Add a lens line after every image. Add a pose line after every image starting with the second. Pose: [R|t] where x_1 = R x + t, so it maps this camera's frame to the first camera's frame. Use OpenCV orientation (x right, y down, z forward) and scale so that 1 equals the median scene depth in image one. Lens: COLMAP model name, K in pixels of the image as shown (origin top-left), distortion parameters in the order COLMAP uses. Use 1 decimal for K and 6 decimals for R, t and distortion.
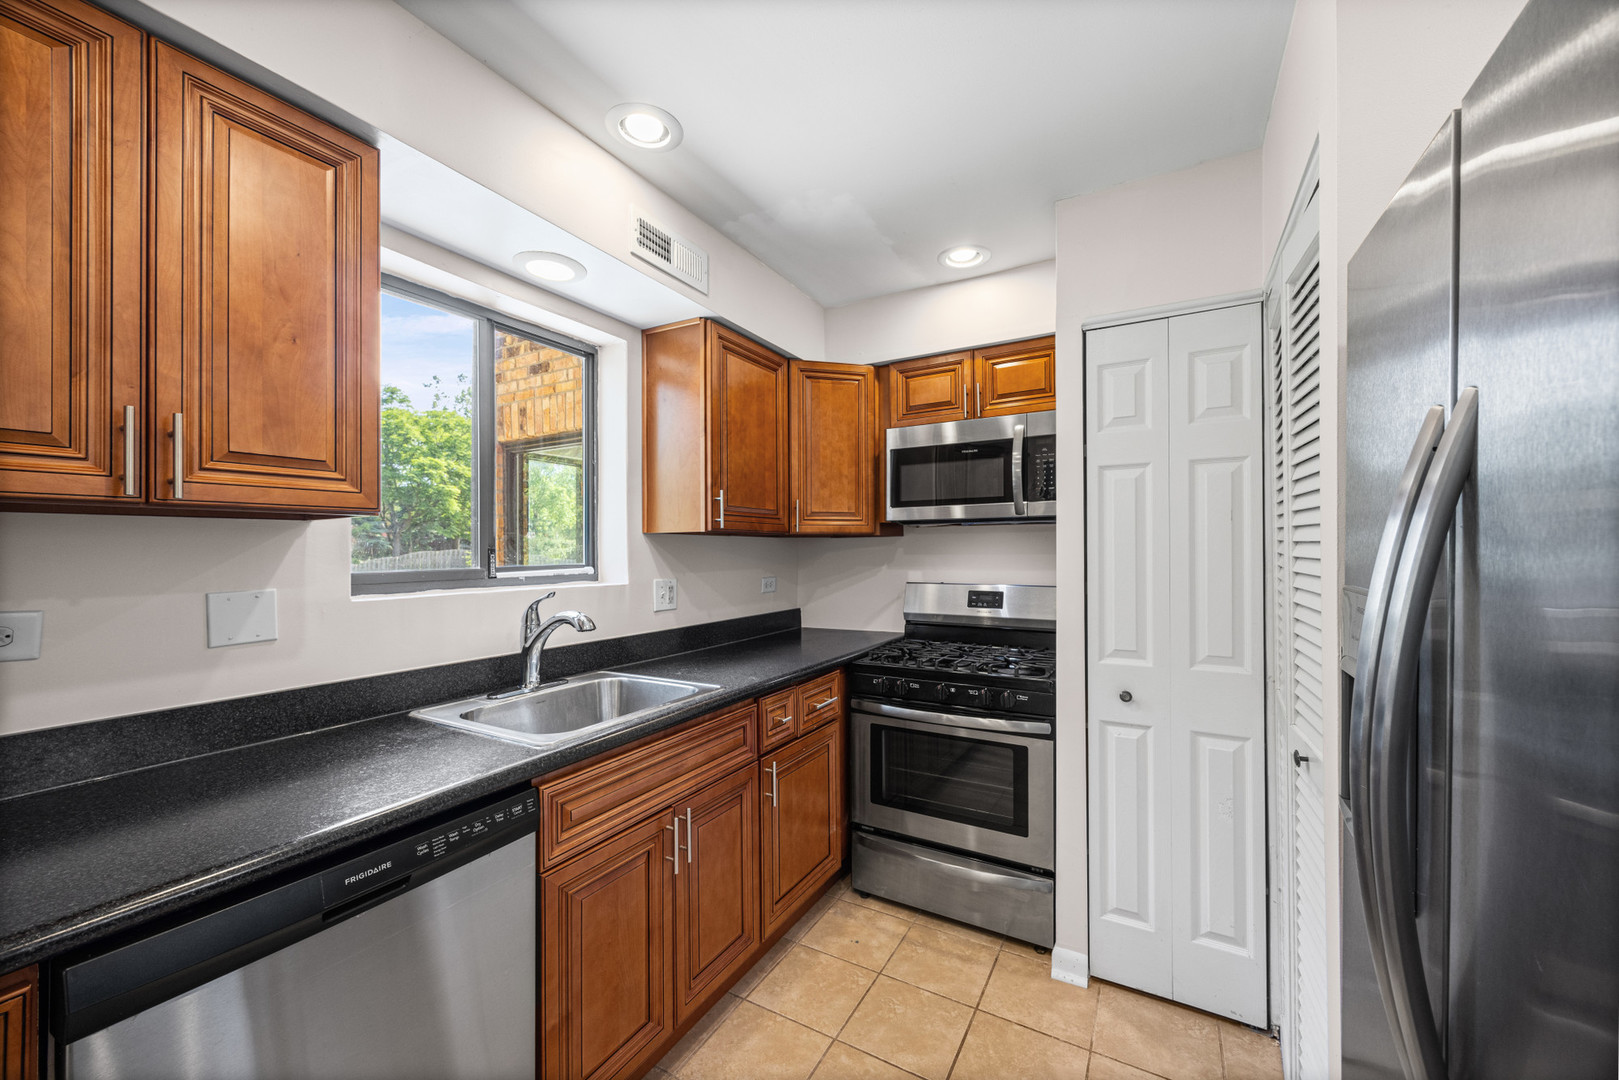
lens RADIAL K [[627.2, 0, 804.4], [0, 627.2, 549.2], [0, 0, 1]] dist [-0.002067, 0.000557]
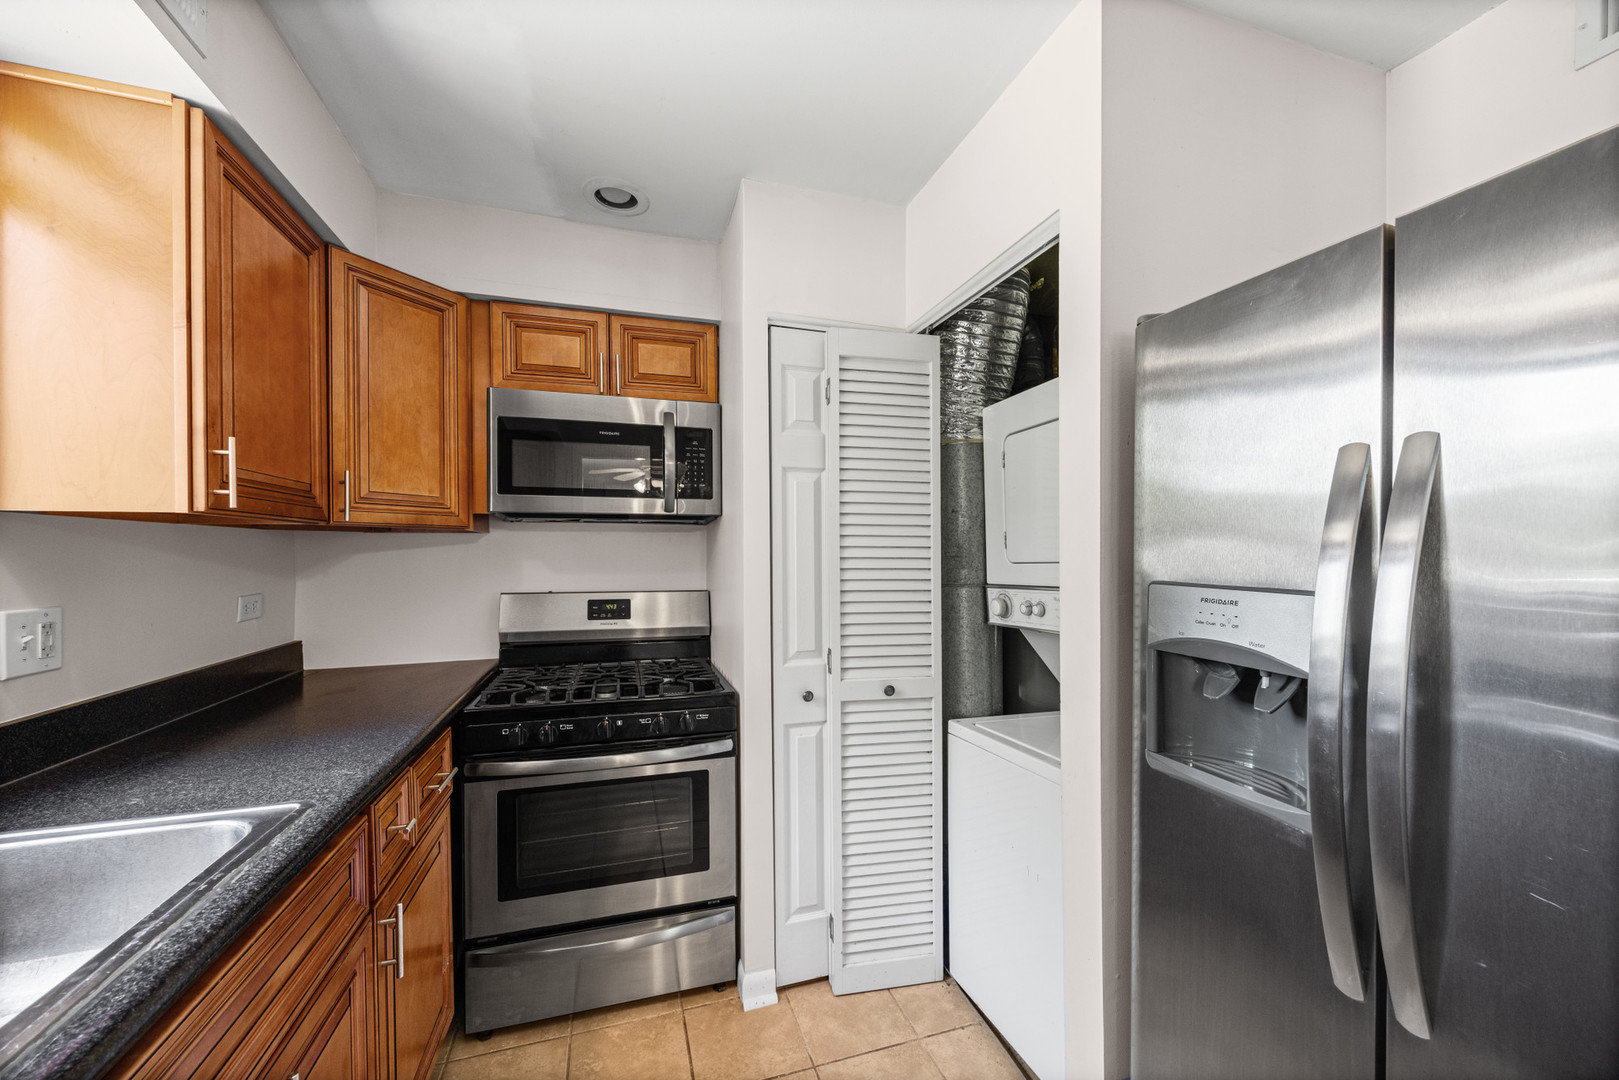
lens RADIAL K [[627.2, 0, 809.0], [0, 627.2, 554.4], [0, 0, 1]] dist [-0.002067, 0.000557]
pose [[0.660590, 0.002147, 0.750744, -0.198725], [-0.005031, 0.999986, 0.001567, 0.002721], [-0.750730, -0.004812, 0.660591, 0.259100]]
